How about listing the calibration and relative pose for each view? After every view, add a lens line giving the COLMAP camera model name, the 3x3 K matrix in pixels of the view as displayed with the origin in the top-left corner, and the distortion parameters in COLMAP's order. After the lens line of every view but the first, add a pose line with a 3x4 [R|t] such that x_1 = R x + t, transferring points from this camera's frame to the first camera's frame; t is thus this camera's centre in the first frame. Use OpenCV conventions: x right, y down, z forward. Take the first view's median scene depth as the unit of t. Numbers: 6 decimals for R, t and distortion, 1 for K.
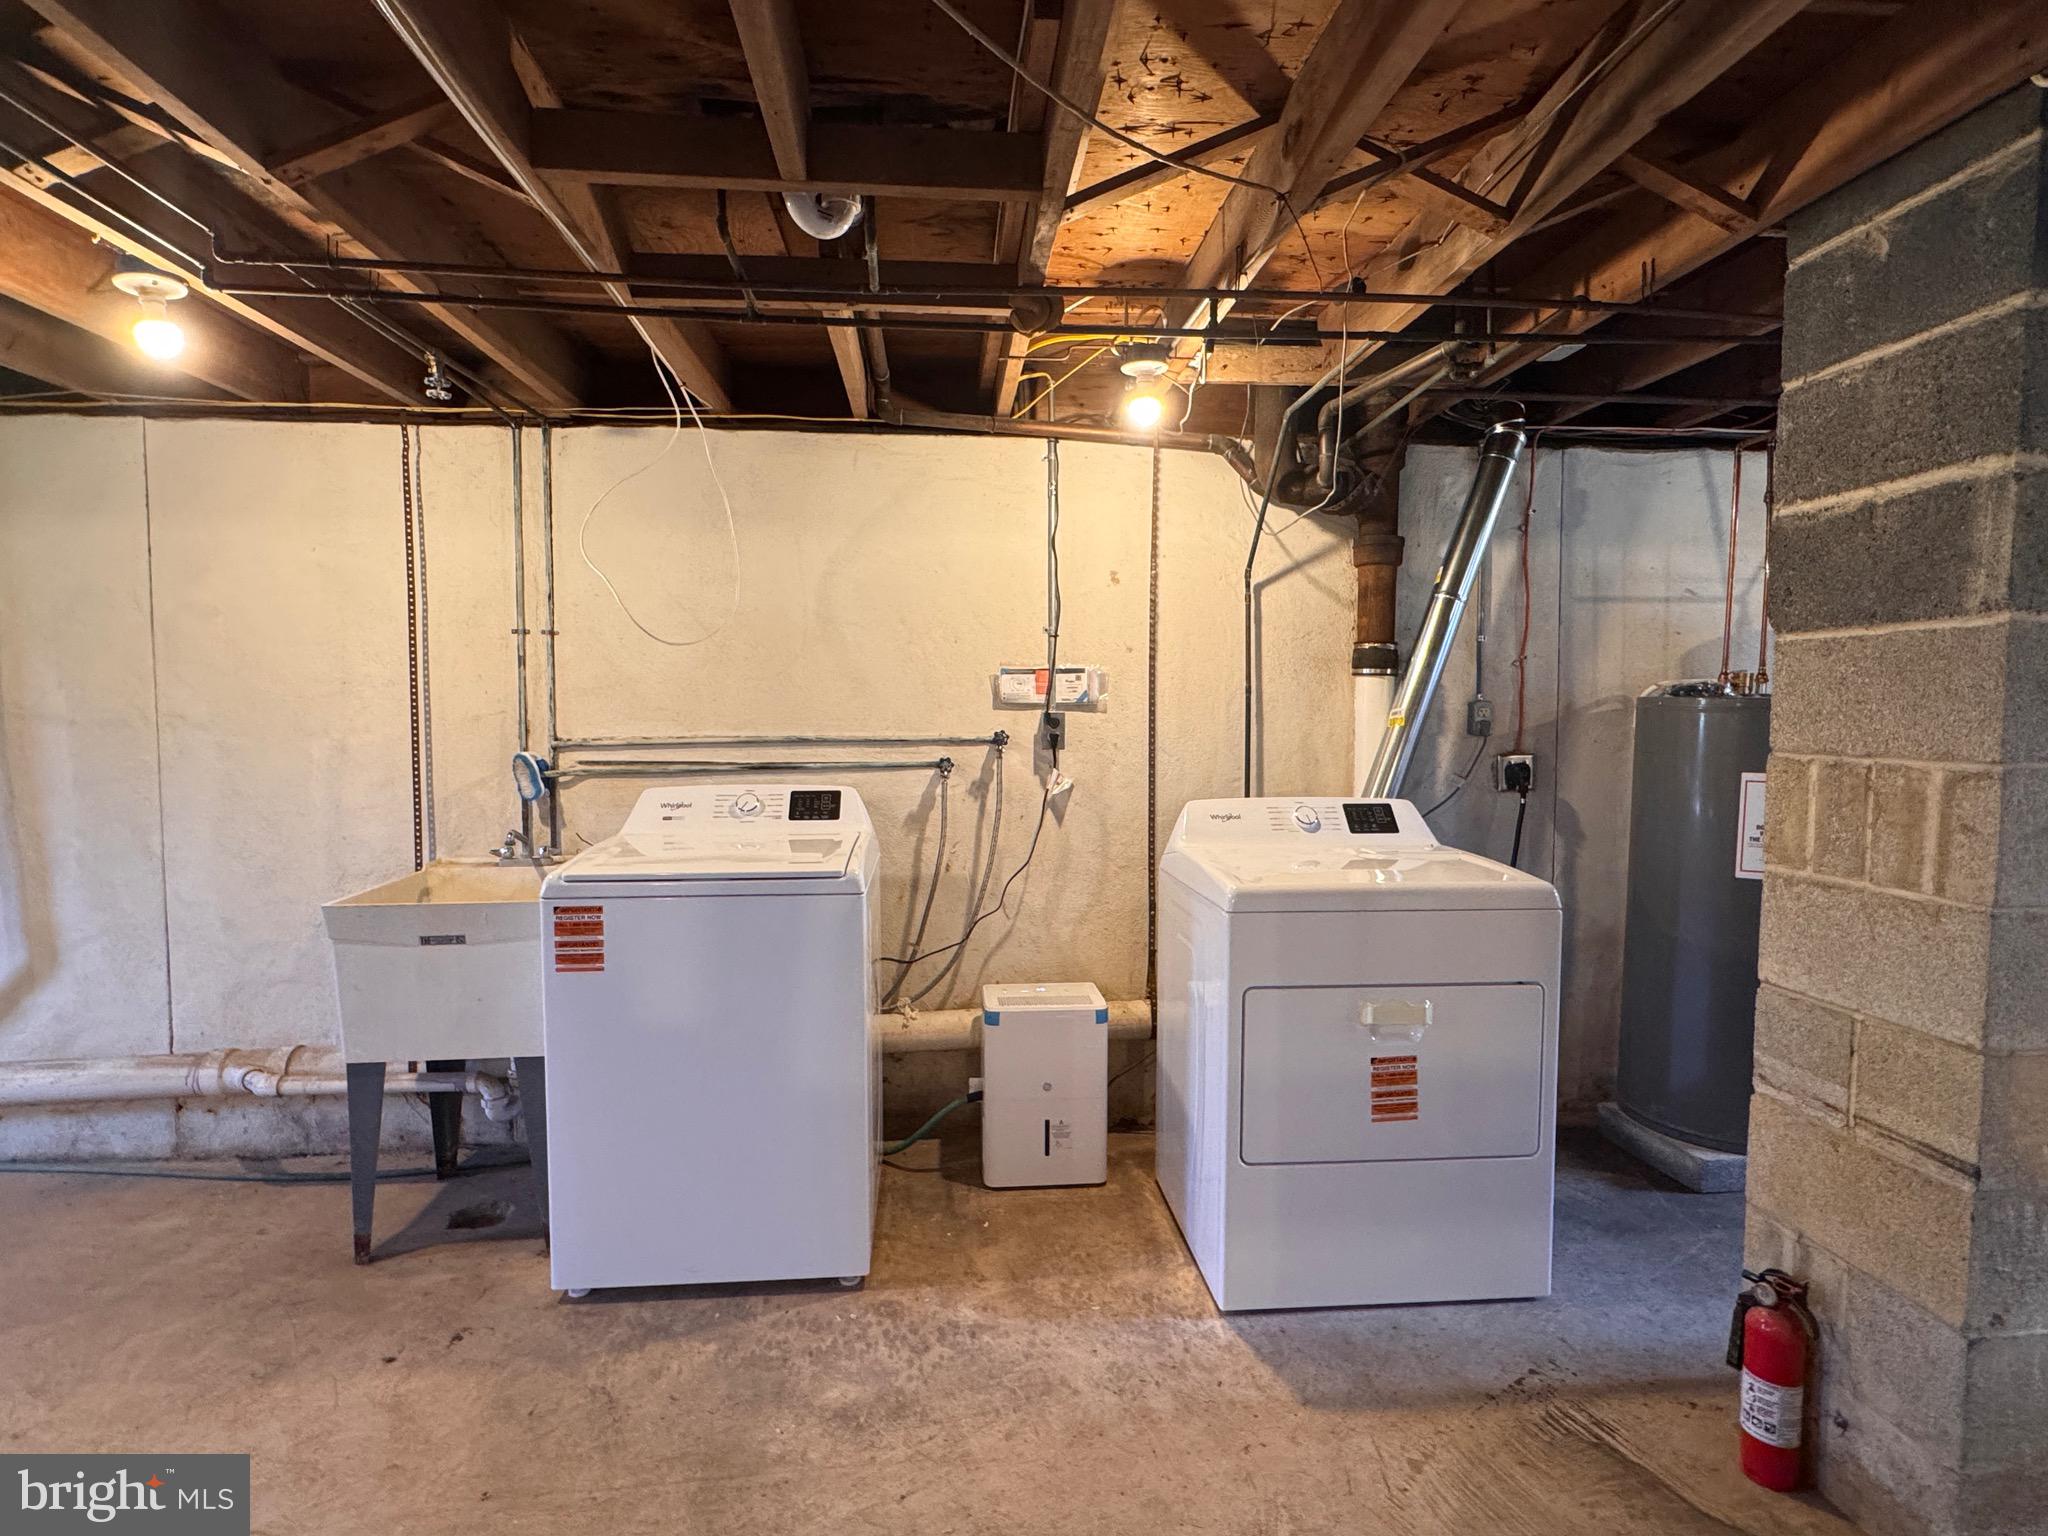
lens RADIAL K [[1040.8, 0, 1021.2], [0, 1040.8, 761.9], [0, 0, 1]] dist [0.001638, -0.000970]
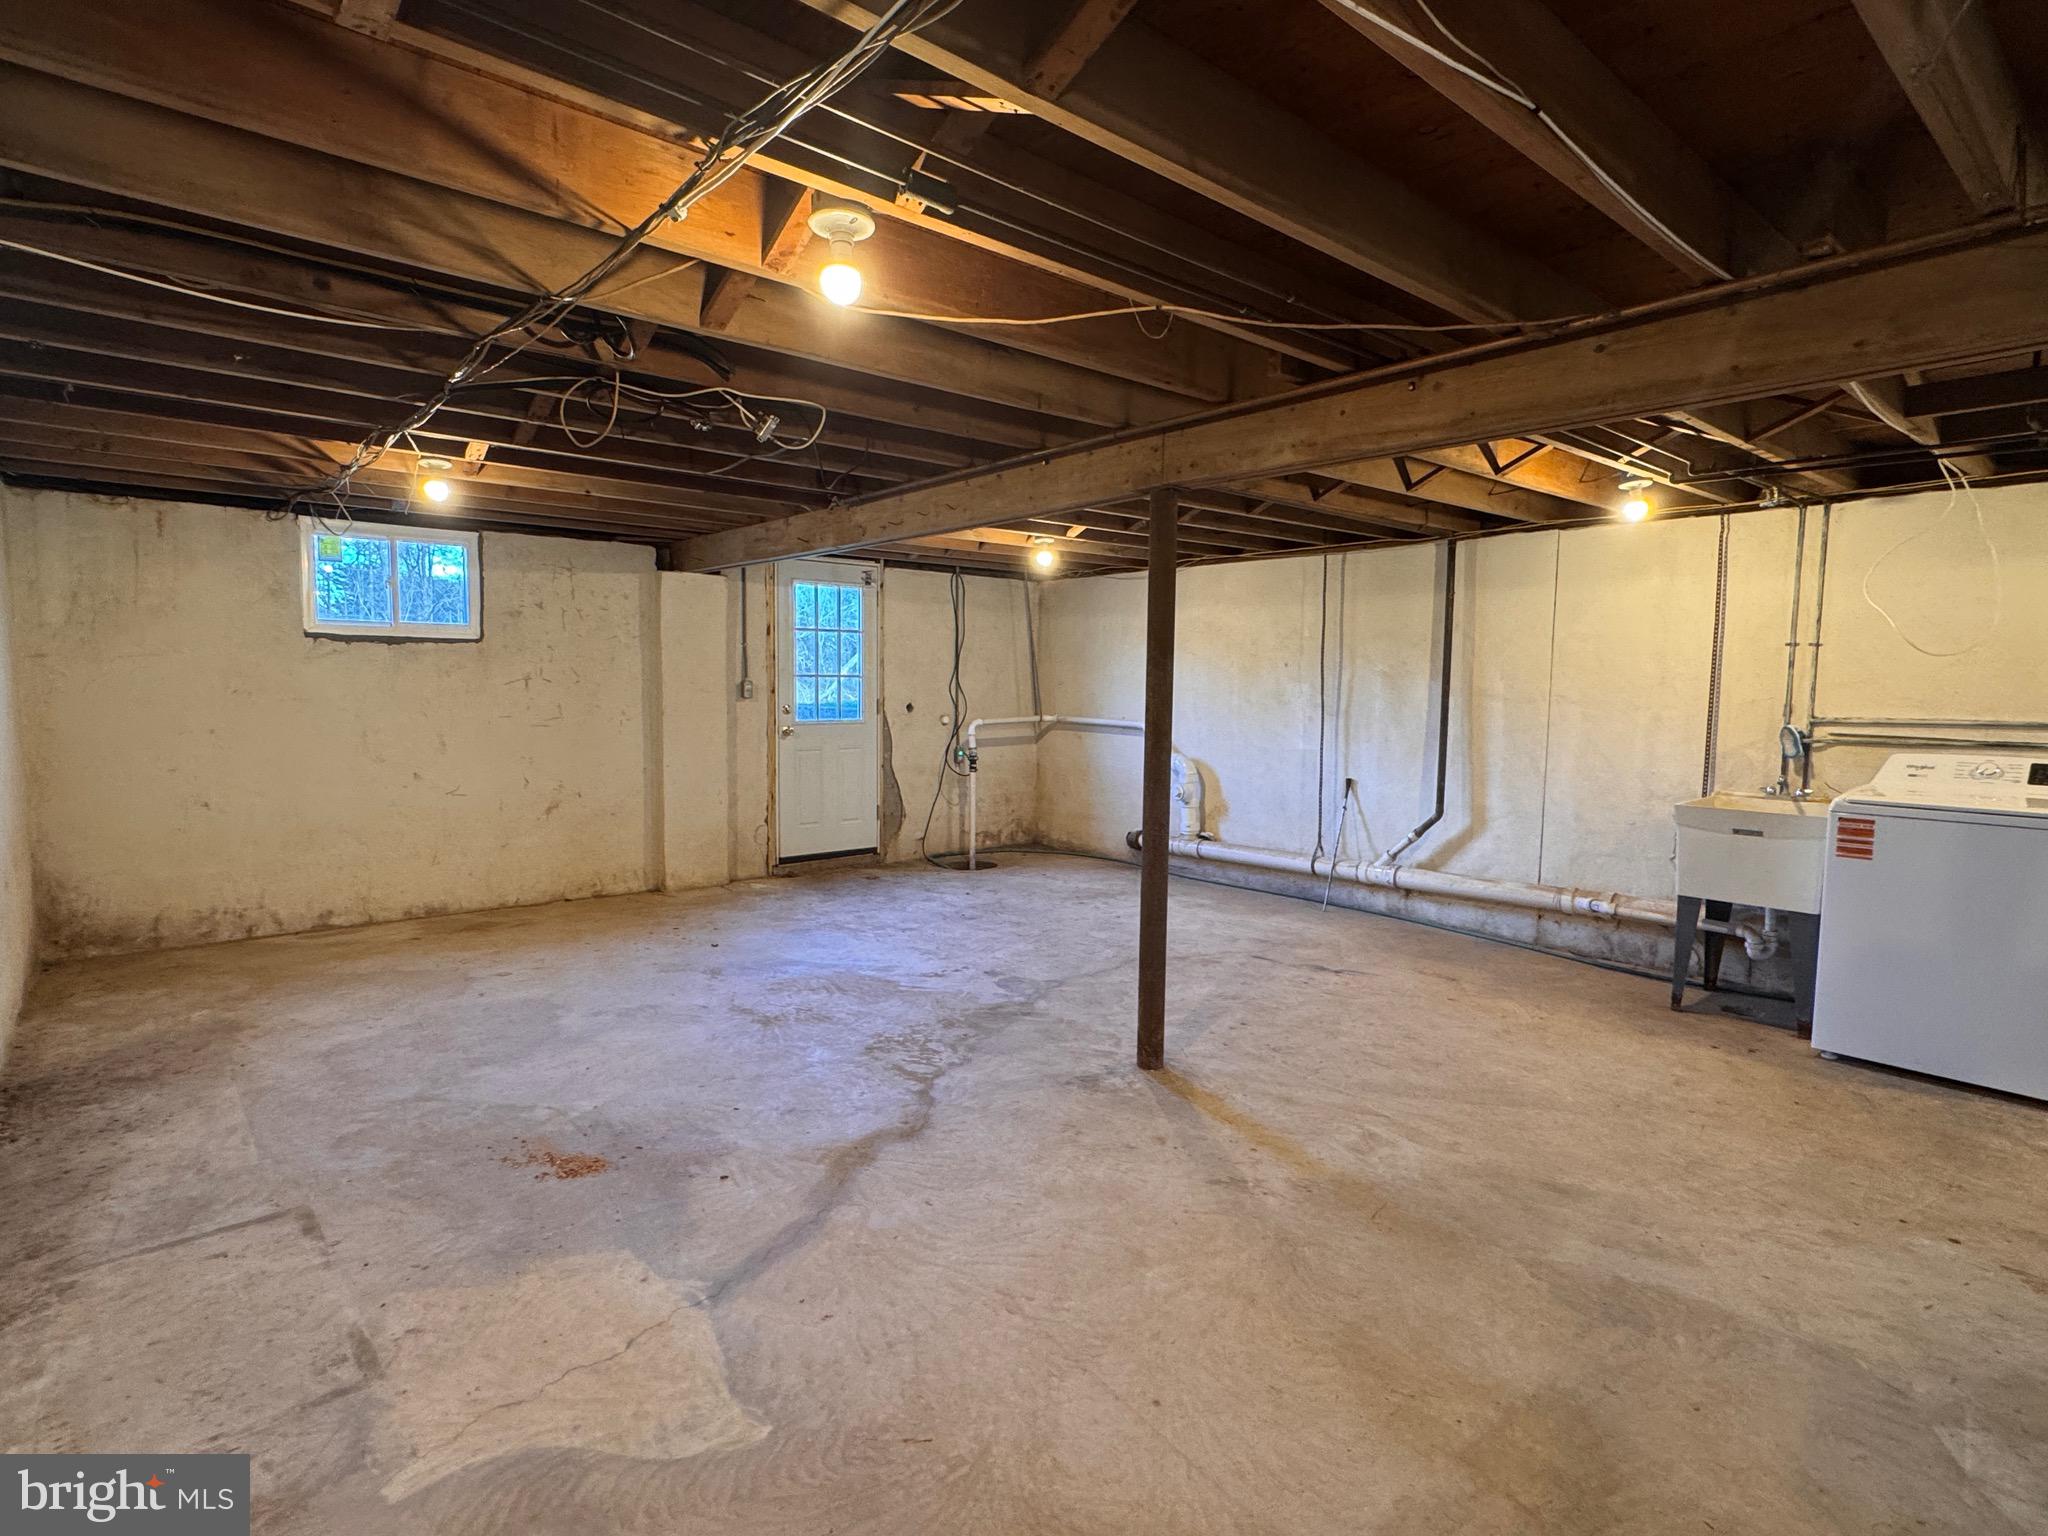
lens RADIAL K [[1040.8, 0, 1021.2], [0, 1040.8, 761.9], [0, 0, 1]] dist [0.001638, -0.000970]
pose [[0.577168, 0.072387, -0.813411, 0.109476], [-0.056115, 0.997225, 0.048928, 0.032124], [0.814695, 0.017405, 0.579628, -0.778656]]
